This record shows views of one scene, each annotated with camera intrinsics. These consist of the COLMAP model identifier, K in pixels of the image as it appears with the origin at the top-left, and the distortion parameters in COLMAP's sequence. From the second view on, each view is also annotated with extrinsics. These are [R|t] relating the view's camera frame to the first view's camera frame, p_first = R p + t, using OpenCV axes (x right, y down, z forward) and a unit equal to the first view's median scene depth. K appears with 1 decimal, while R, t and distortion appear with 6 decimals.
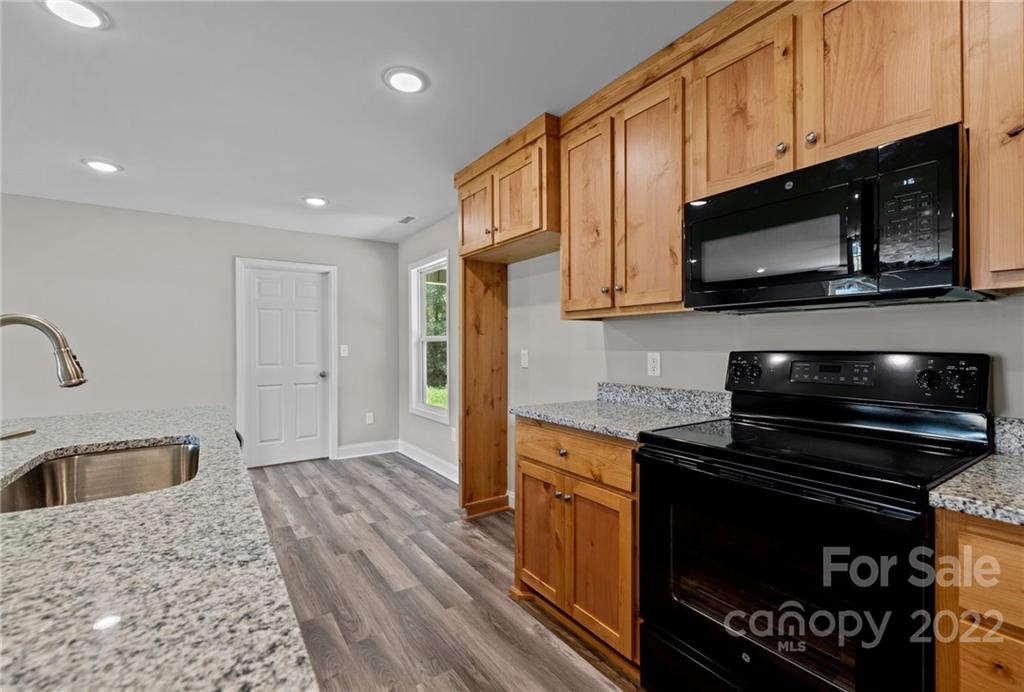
lens RADIAL K [[446.8, 0, 509.7], [0, 446.8, 345.6], [0, 0, 1]] dist [-0.000130, -0.000320]
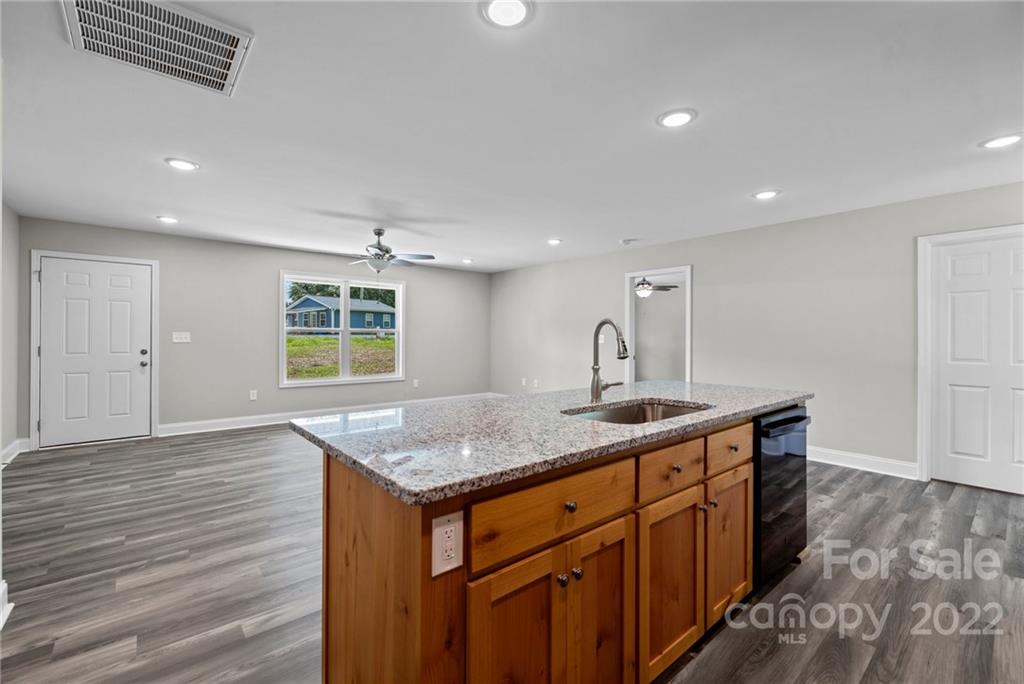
lens RADIAL K [[435.4, 0, 507.4], [0, 435.4, 336.5], [0, 0, 1]] dist [0.001114, -0.000707]
pose [[0.099026, 0.006725, -0.995062, 0.320139], [-0.005162, 0.999967, 0.006244, -0.002110], [0.995071, 0.004518, 0.099058, 0.185850]]
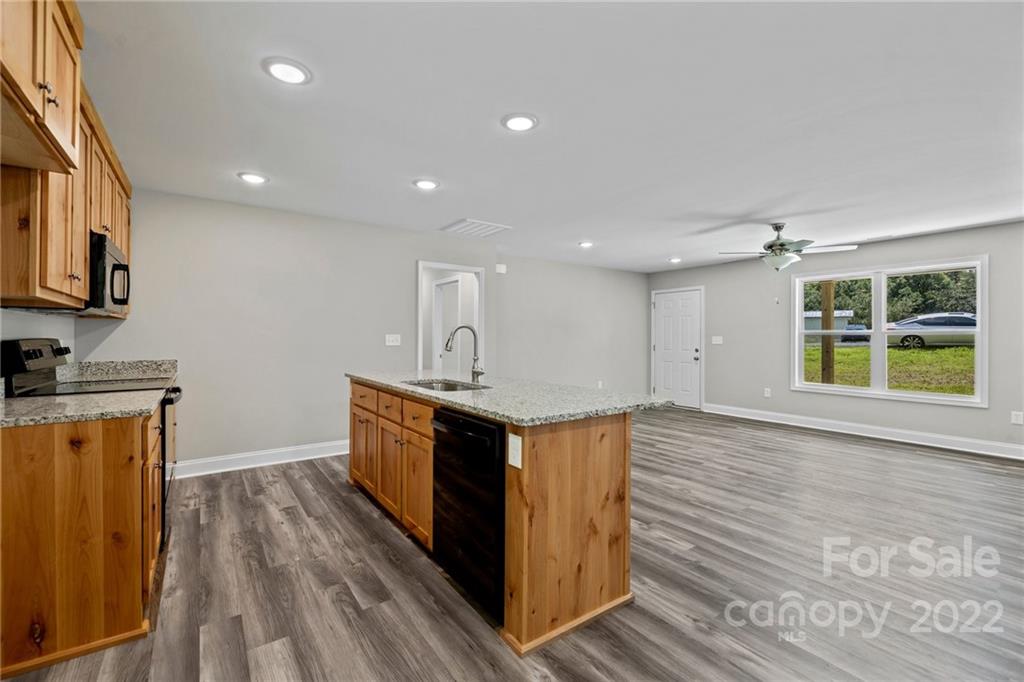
lens RADIAL K [[435.4, 0, 506.2], [0, 435.4, 337.7], [0, 0, 1]] dist [0.001114, -0.000707]
pose [[-0.999887, 0.000717, -0.015006, -0.620167], [0.000712, 1.000000, 0.000302, 0.006390], [0.015006, 0.000291, -0.999887, 1.735130]]
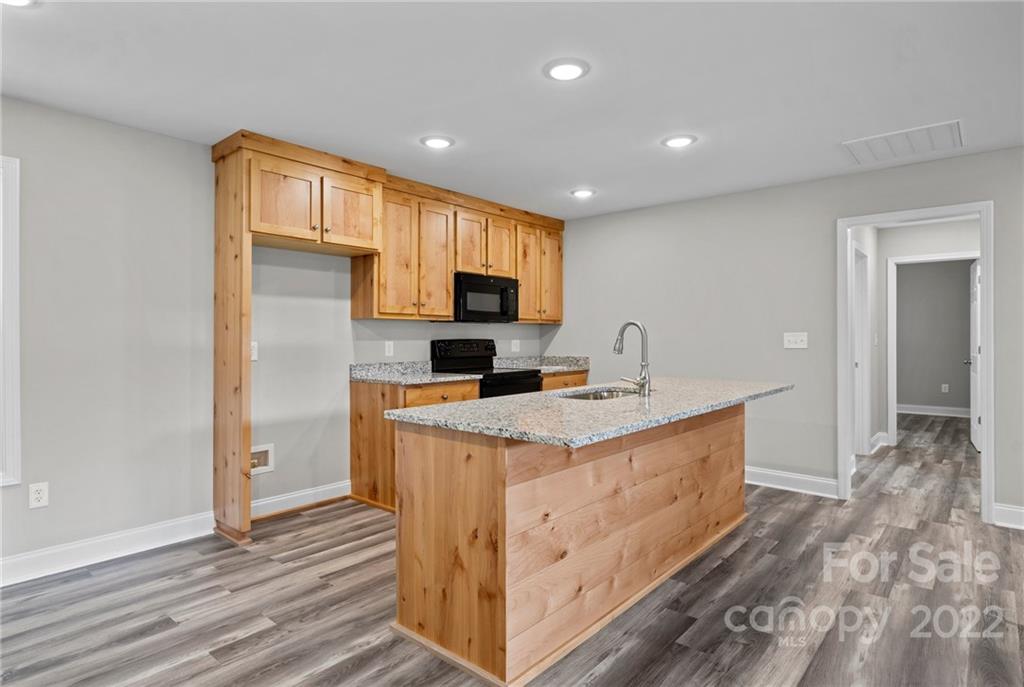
lens RADIAL K [[556.3, 0, 509.9], [0, 556.3, 336.2], [0, 0, 1]] dist [-0.005706, -0.000013]
pose [[-0.259400, 0.006865, 0.965746, -1.680521], [0.004249, 0.999973, -0.005967, 0.010152], [-0.965761, 0.002556, -0.259422, 1.072883]]
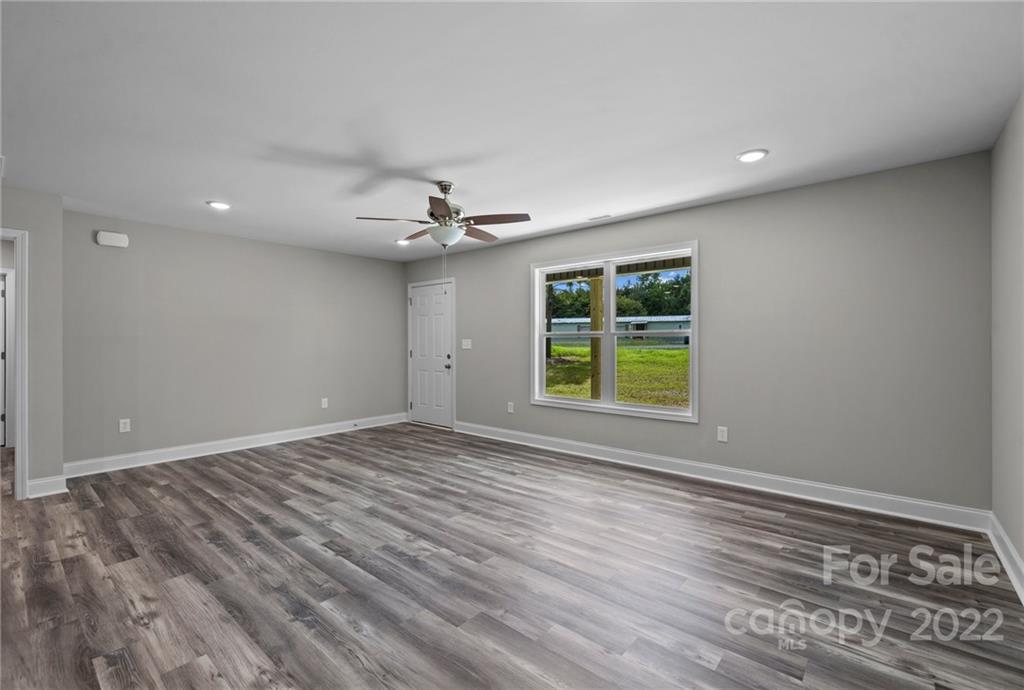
lens RADIAL K [[446.8, 0, 506.9], [0, 446.8, 343.5], [0, 0, 1]] dist [-0.000130, -0.000320]
pose [[-0.965758, 0.007025, -0.259349, -1.707691], [0.005870, 0.999969, 0.005229, 0.010422], [0.259377, 0.003528, -0.965770, 1.236417]]
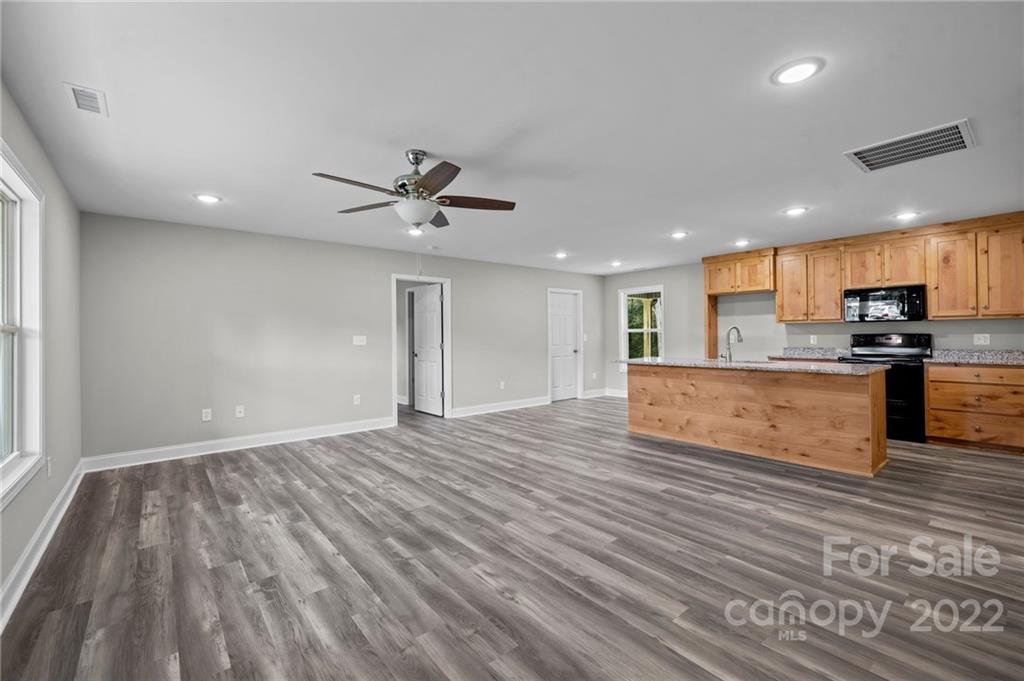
lens RADIAL K [[435.4, 0, 505.9], [0, 435.4, 333.3], [0, 0, 1]] dist [0.001114, -0.000707]
pose [[0.996350, -0.005803, 0.085166, -1.754796], [0.006390, 0.999958, -0.006627, 0.007783], [-0.085124, 0.007147, 0.996345, -1.479133]]
